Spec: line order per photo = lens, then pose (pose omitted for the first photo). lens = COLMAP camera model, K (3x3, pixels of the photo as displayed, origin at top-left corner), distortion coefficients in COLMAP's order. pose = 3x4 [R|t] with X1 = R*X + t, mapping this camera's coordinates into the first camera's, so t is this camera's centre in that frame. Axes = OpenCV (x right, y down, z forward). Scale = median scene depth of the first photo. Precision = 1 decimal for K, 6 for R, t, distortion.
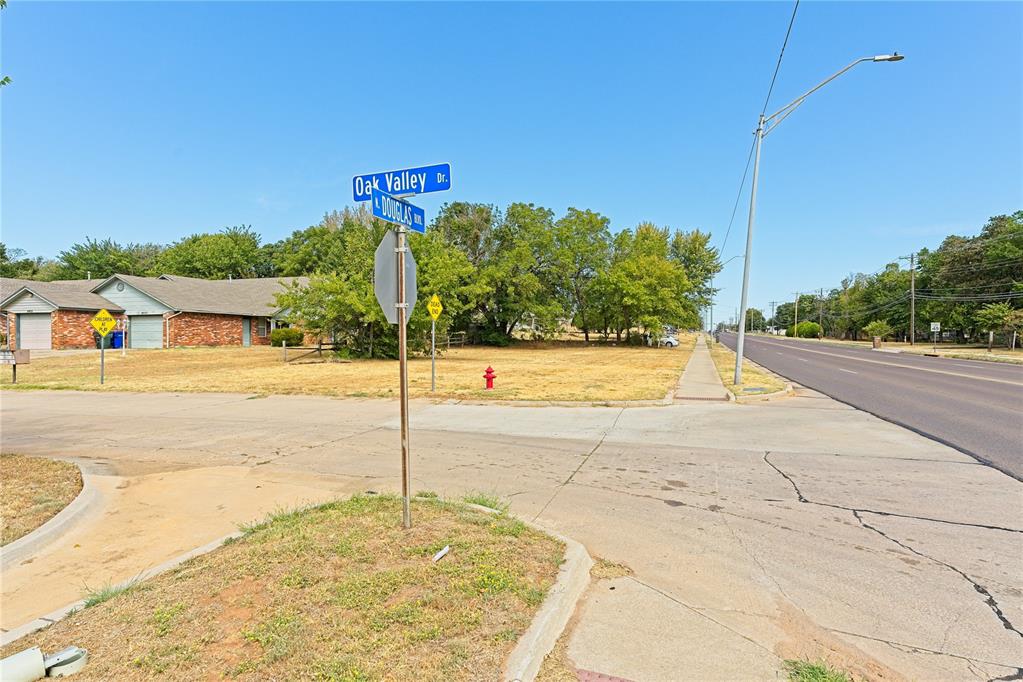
lens RADIAL K [[620.0, 0, 512.6], [0, 620.0, 339.3], [0, 0, 1]] dist [-0.003387, 0.000243]
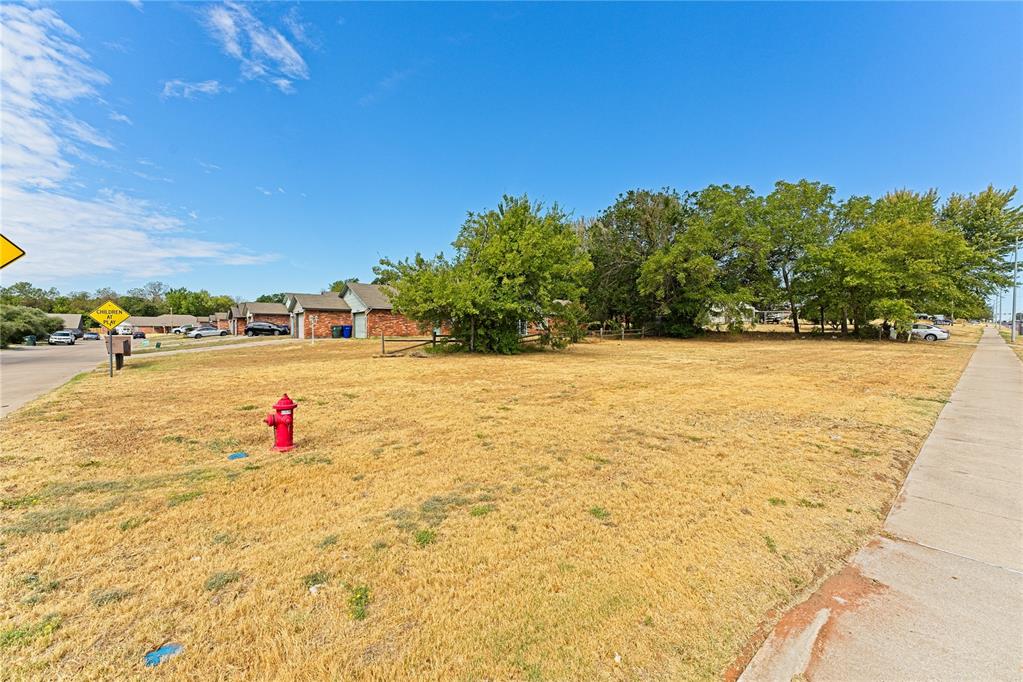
lens RADIAL K [[401.7, 0, 508.1], [0, 401.7, 342.5], [0, 0, 1]] dist [-0.000056, 0.000171]
pose [[0.837862, 0.015625, -0.545659, 0.092487], [0.000606, 0.999563, 0.029553, -0.000621], [0.545882, -0.025092, 0.837486, 0.319912]]
